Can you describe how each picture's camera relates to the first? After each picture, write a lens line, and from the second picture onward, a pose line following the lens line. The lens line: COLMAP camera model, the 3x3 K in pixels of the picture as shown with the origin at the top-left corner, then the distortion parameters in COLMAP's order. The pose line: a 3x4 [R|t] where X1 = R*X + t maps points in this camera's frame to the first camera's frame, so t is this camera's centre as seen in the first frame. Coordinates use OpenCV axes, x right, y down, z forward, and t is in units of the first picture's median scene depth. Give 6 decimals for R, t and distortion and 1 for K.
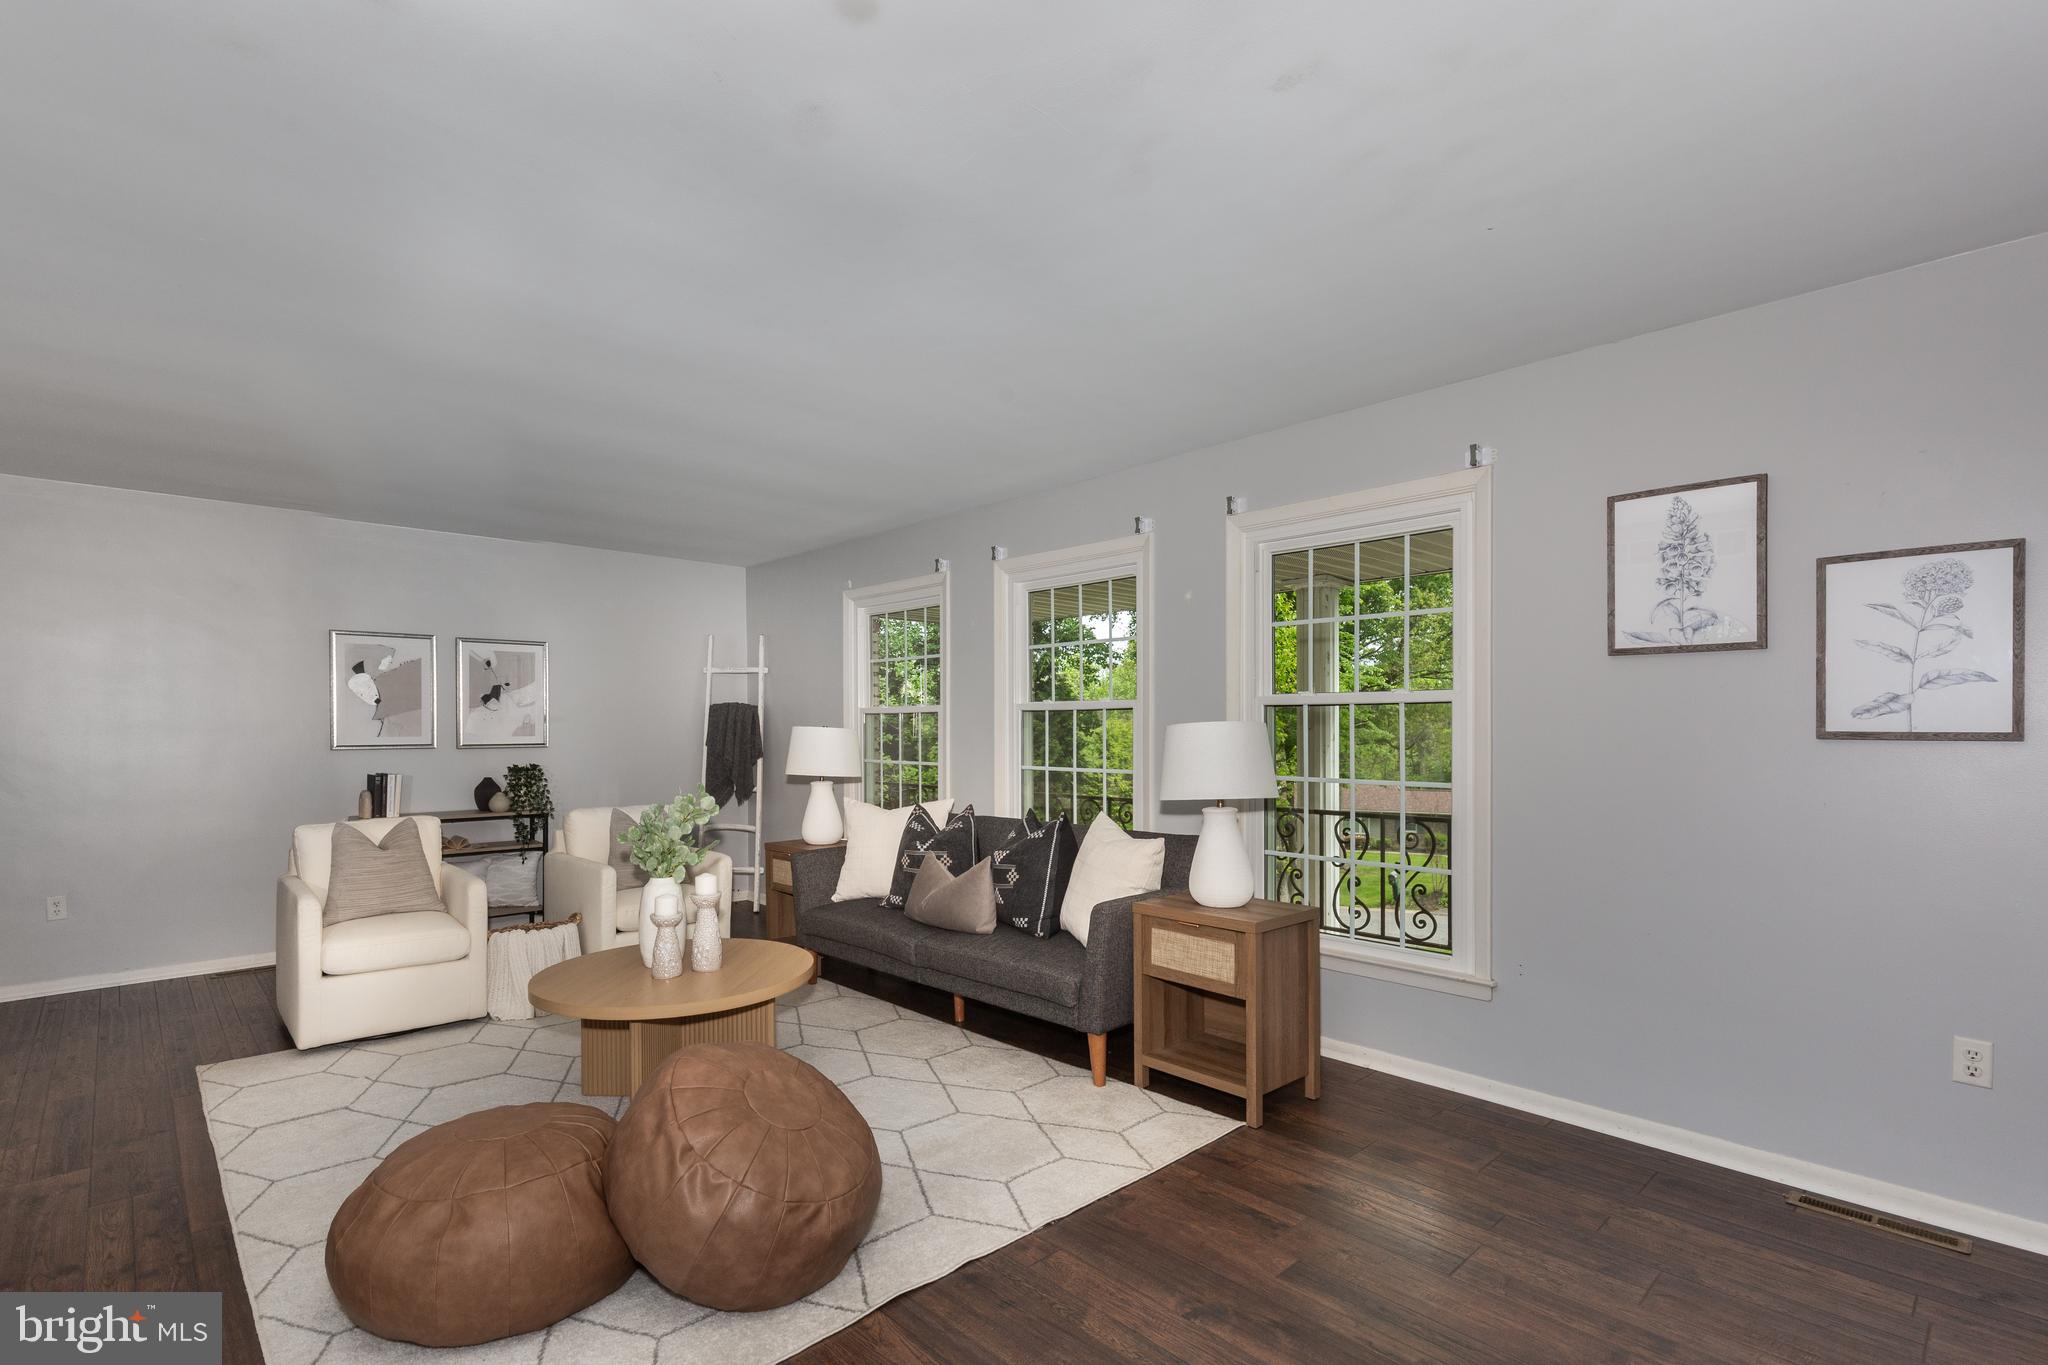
lens RADIAL K [[936.1, 0, 994.2], [0, 936.1, 733.6], [0, 0, 1]] dist [0.002571, -0.000014]
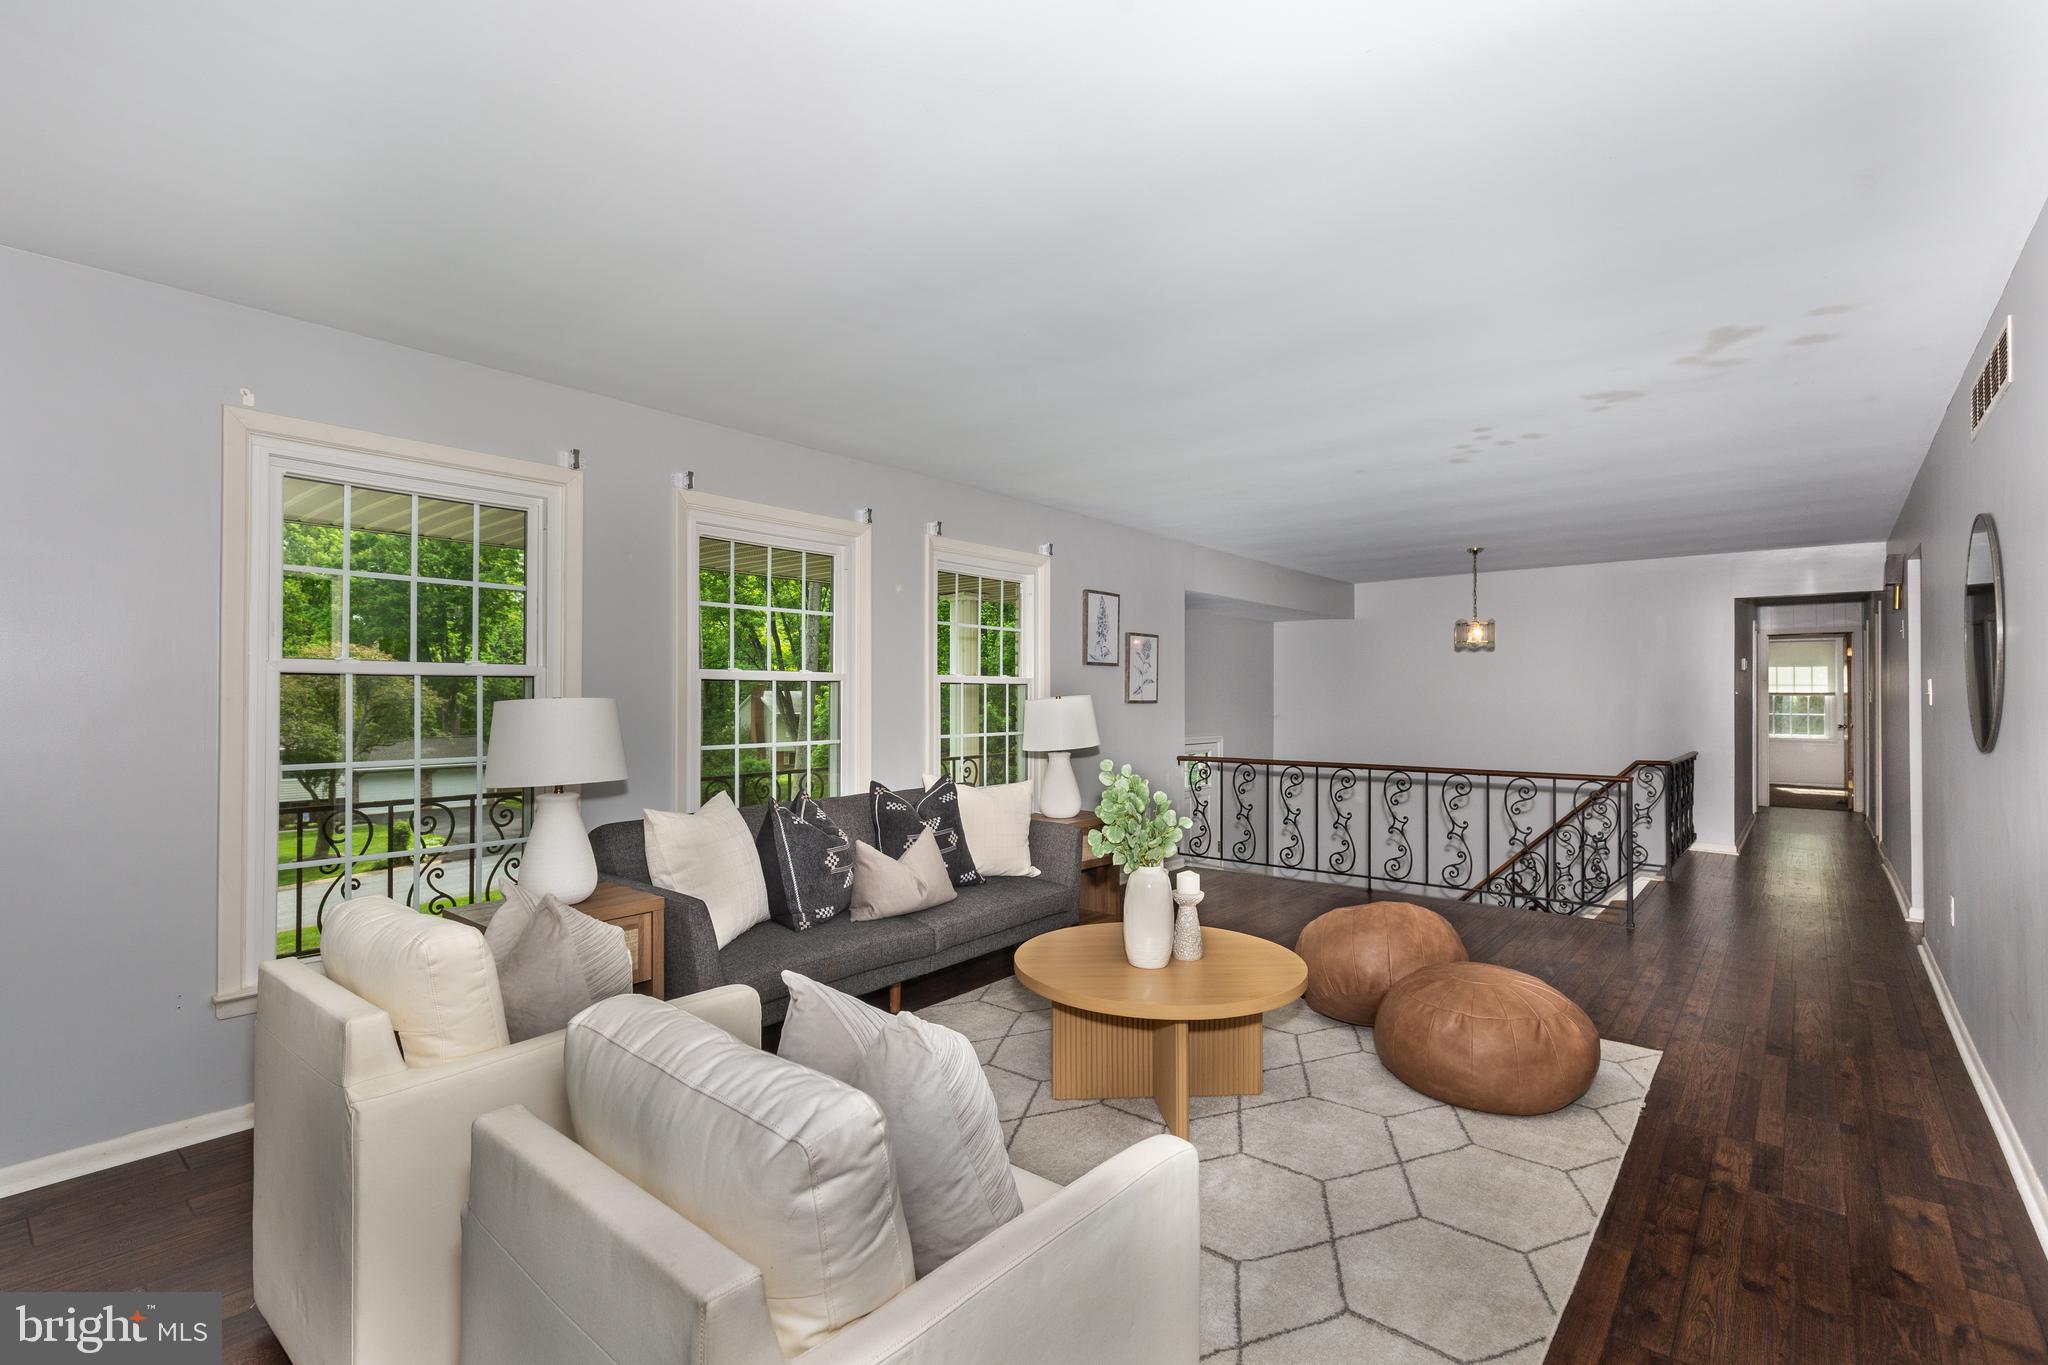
lens RADIAL K [[936.1, 0, 1014.6], [0, 936.1, 691.3], [0, 0, 1]] dist [0.002571, -0.000014]
pose [[-0.116731, 0.009275, 0.993120, -0.778539], [0.010051, 0.999916, -0.008157, -0.004750], [-0.993113, 0.009029, -0.116814, 0.779338]]
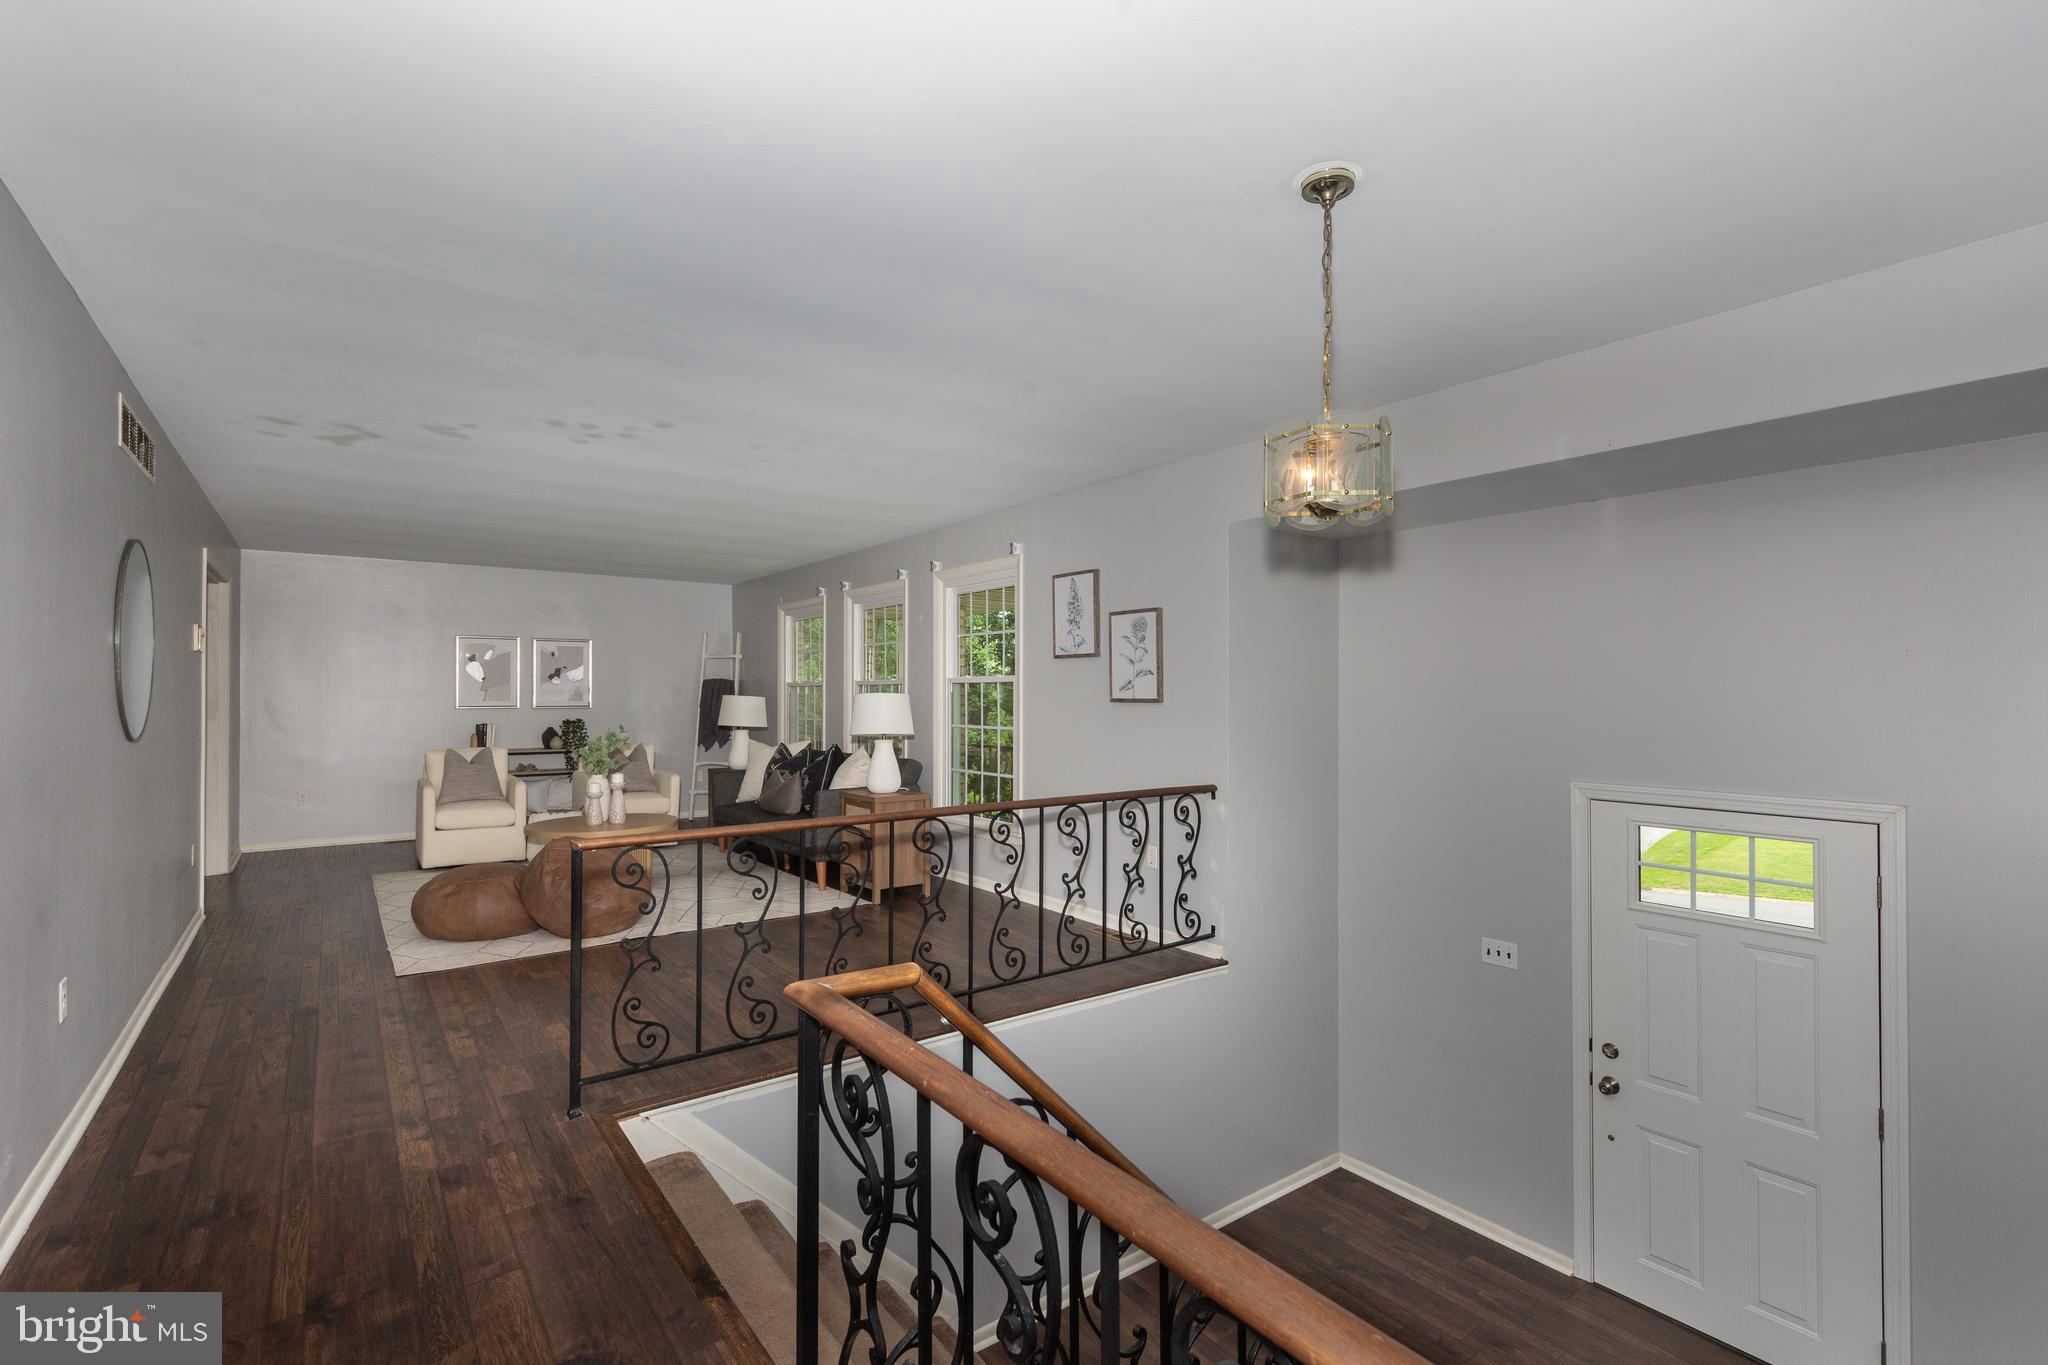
lens RADIAL K [[936.1, 0, 1034.1], [0, 936.1, 689.8], [0, 0, 1]] dist [0.002571, -0.000014]
pose [[0.994088, 0.000952, -0.108569, 0.456035], [-0.002392, 0.999911, -0.013134, 0.003086], [0.108547, 0.013316, 0.994002, -0.494655]]
